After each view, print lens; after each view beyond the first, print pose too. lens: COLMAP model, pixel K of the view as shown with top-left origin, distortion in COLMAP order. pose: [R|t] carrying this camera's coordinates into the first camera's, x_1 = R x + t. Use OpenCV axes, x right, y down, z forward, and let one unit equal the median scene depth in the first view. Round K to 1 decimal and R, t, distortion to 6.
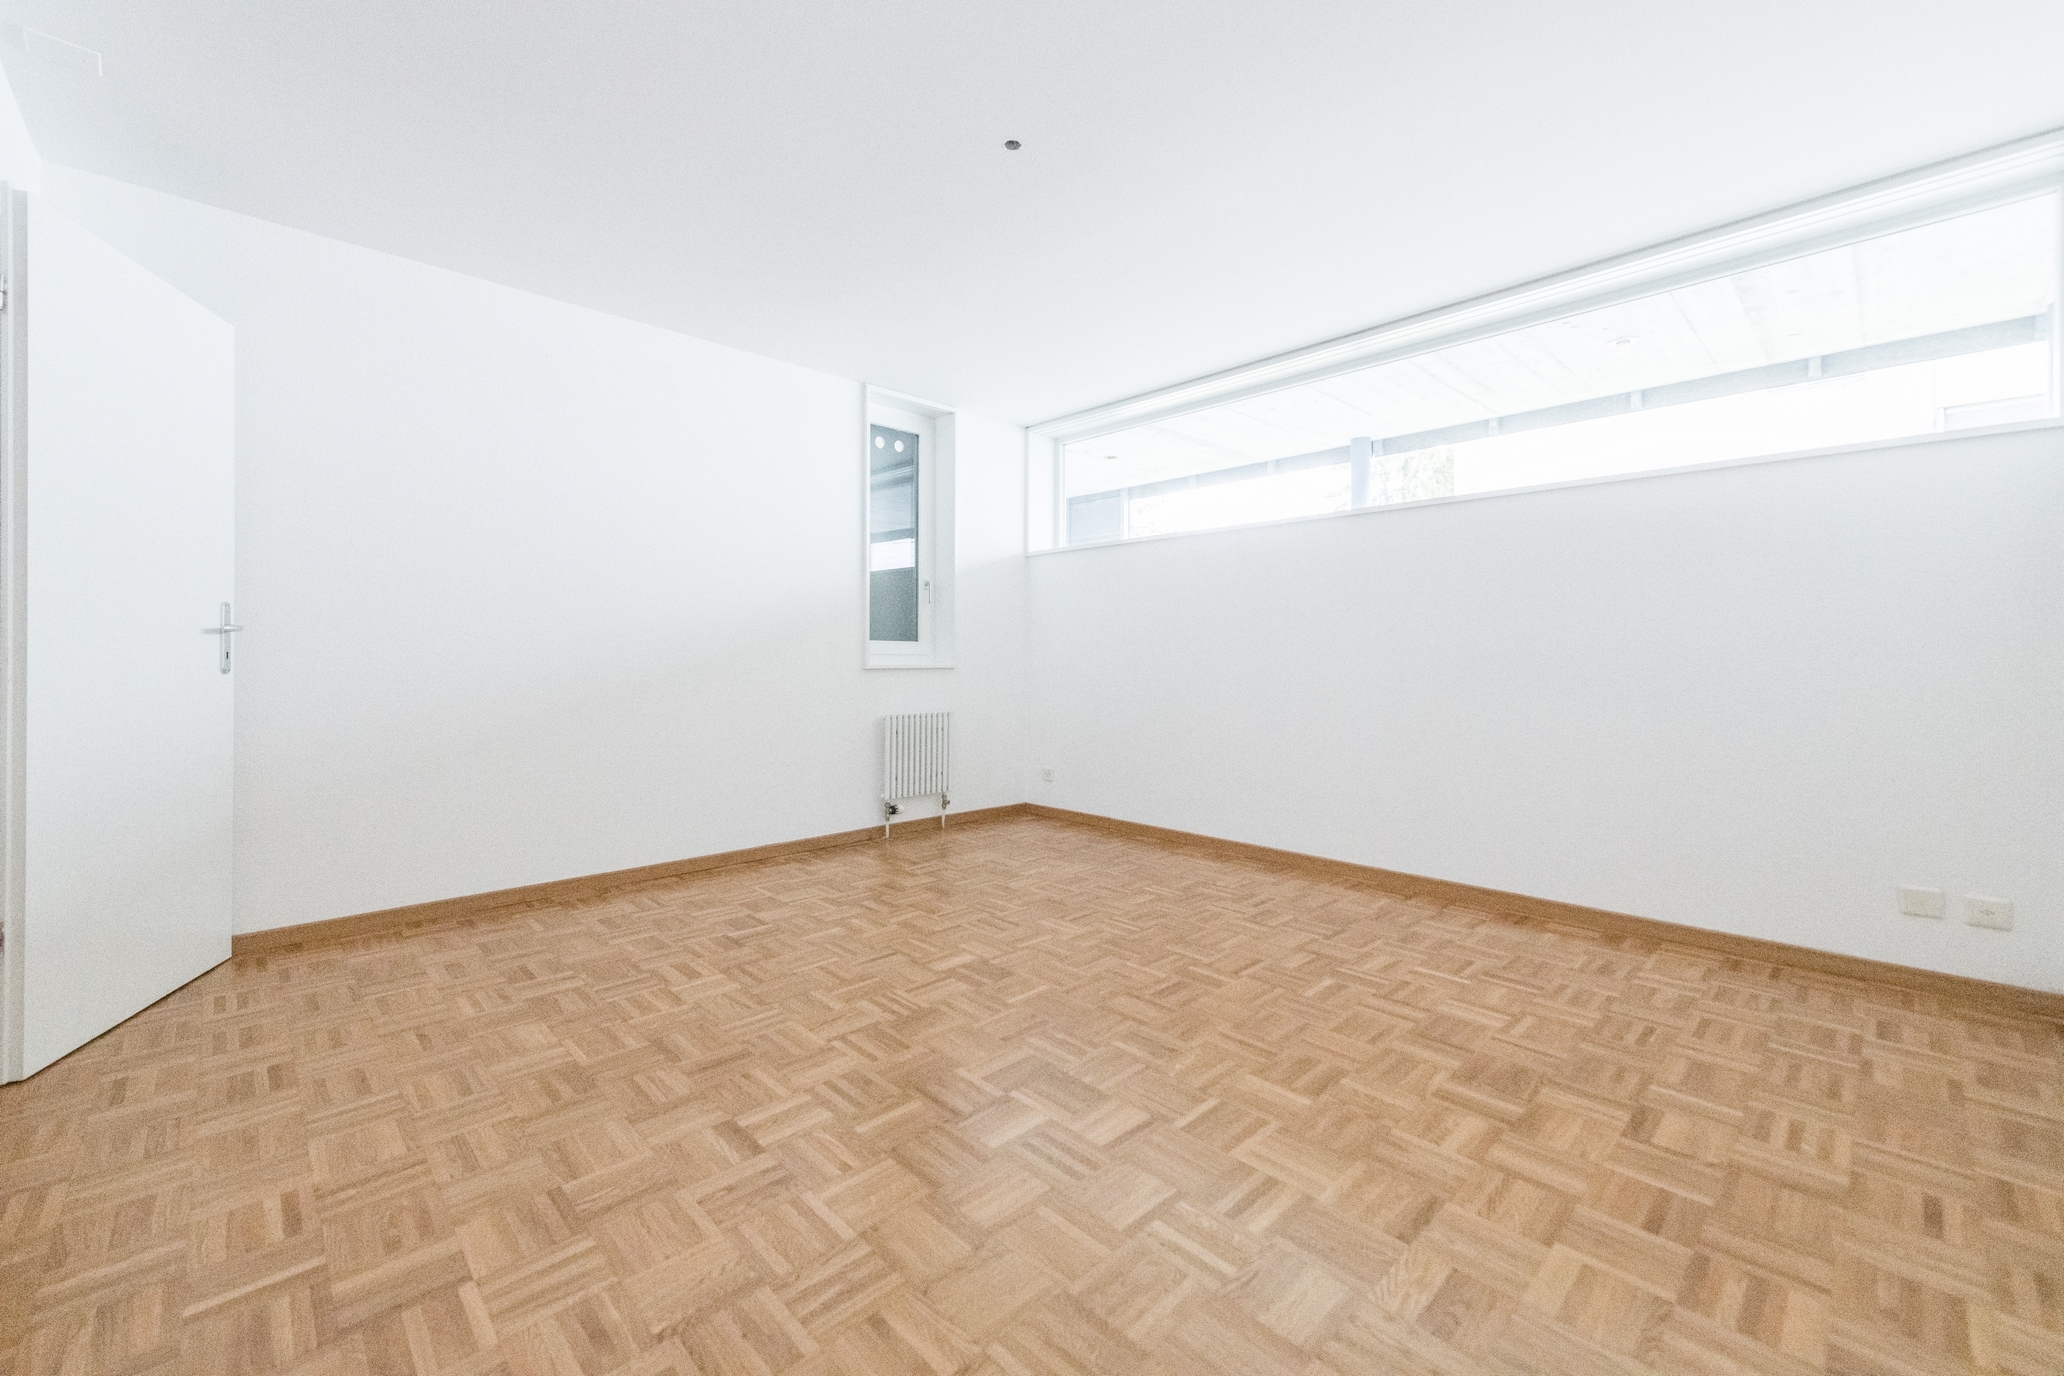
lens RADIAL K [[816.1, 0, 1020.5], [0, 816.1, 679.6], [0, 0, 1]] dist [0.014035, -0.005957]
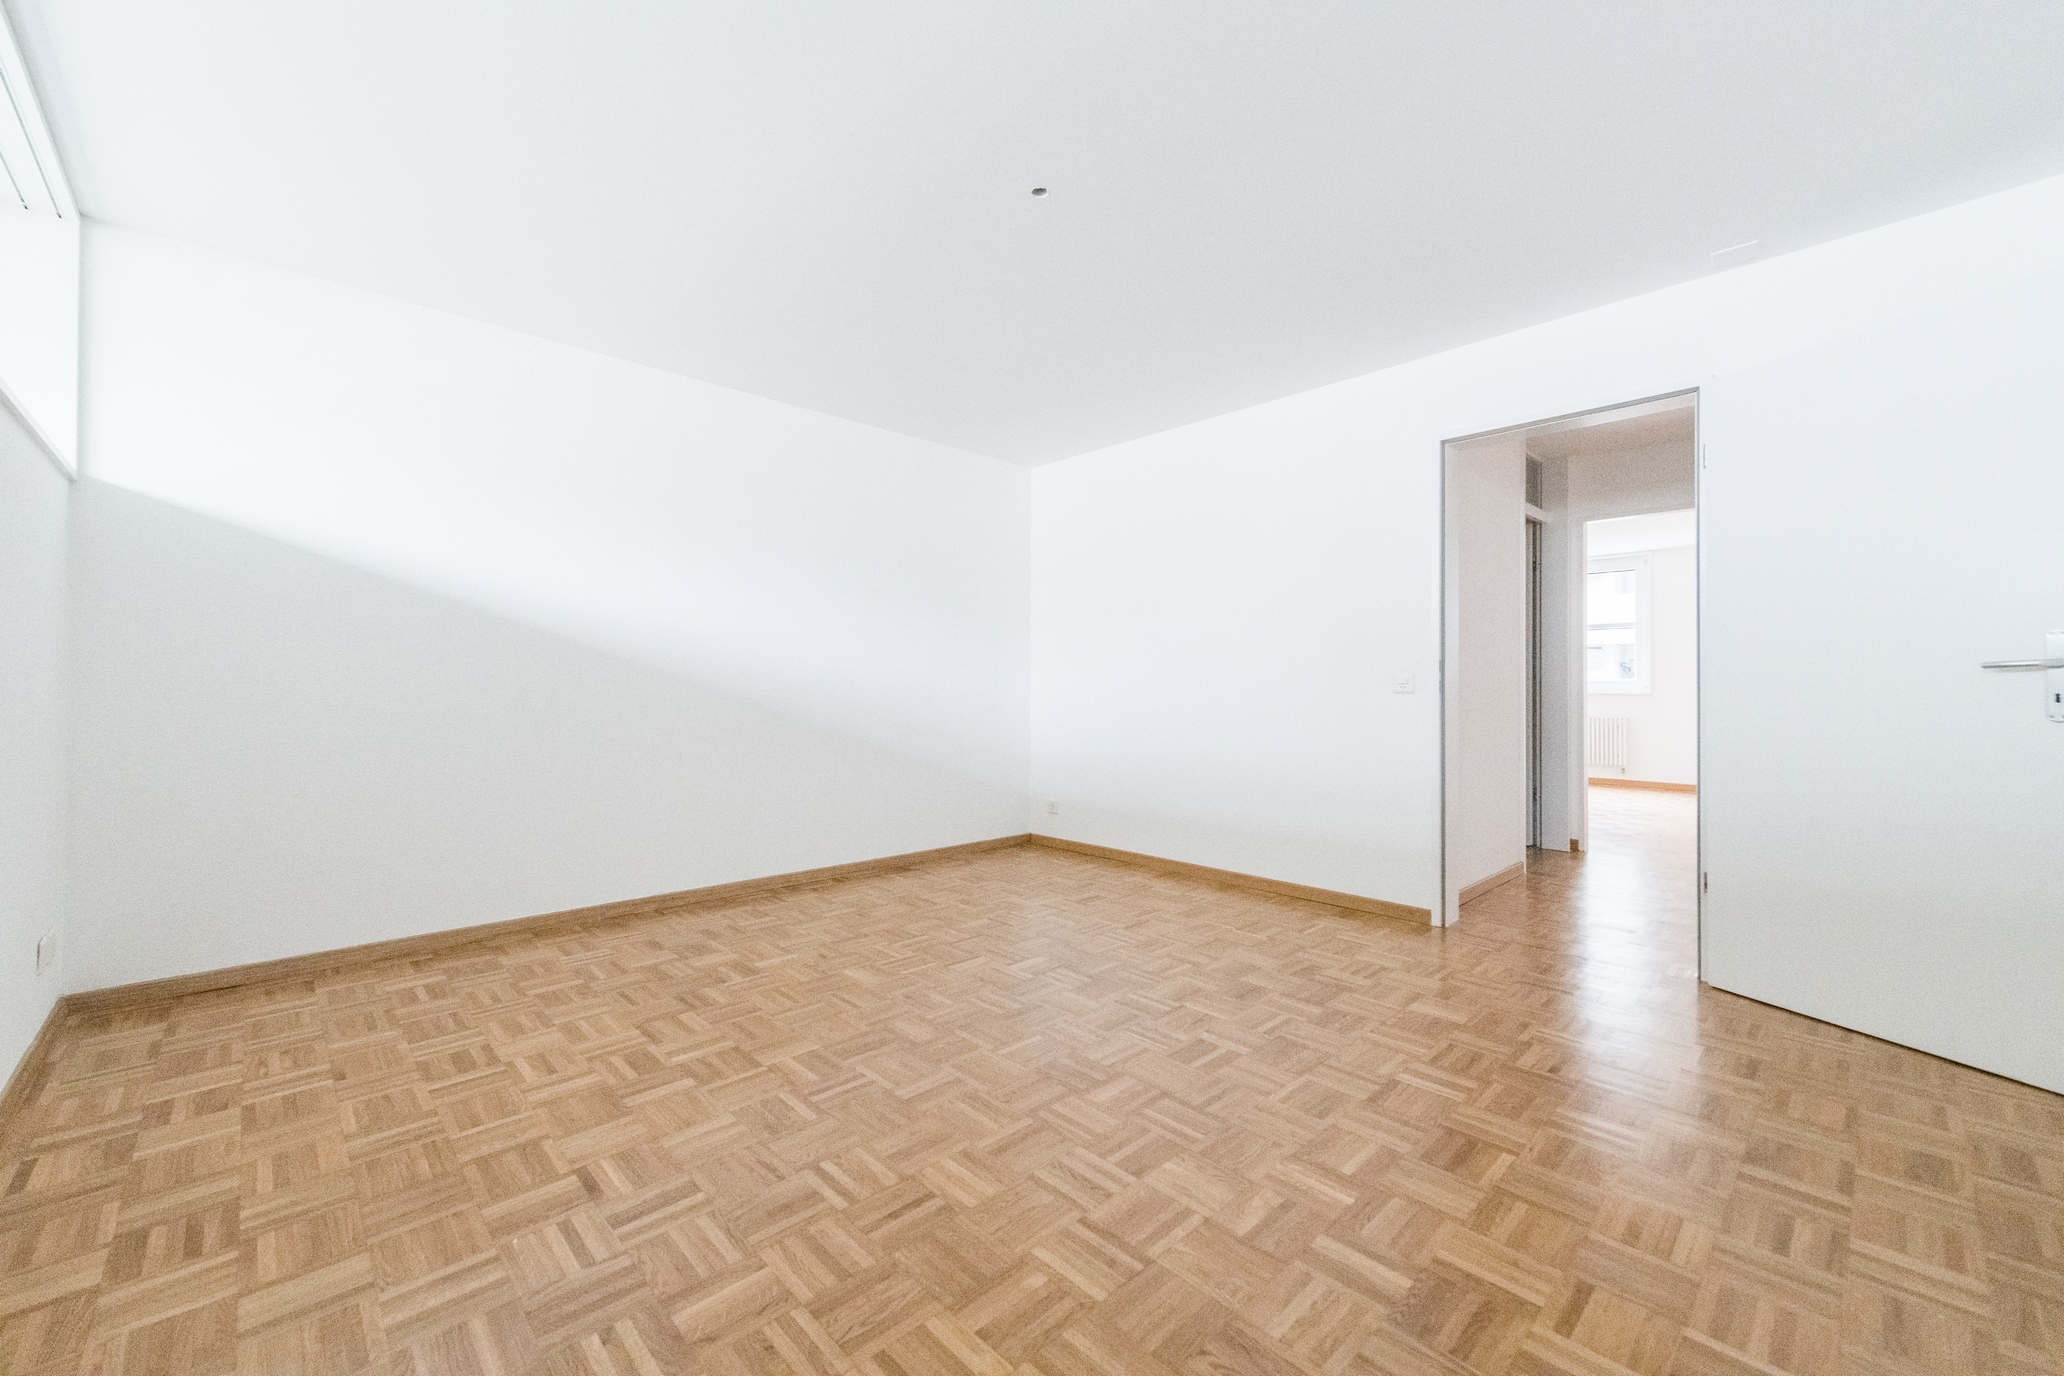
lens RADIAL K [[816.1, 0, 1020.5], [0, 816.1, 679.6], [0, 0, 1]] dist [0.014035, -0.005957]
pose [[-0.999970, -0.004363, 0.006372, 0.003754], [-0.004288, 0.999922, 0.011740, -0.052764], [-0.006423, 0.011712, -0.999911, 1.947505]]
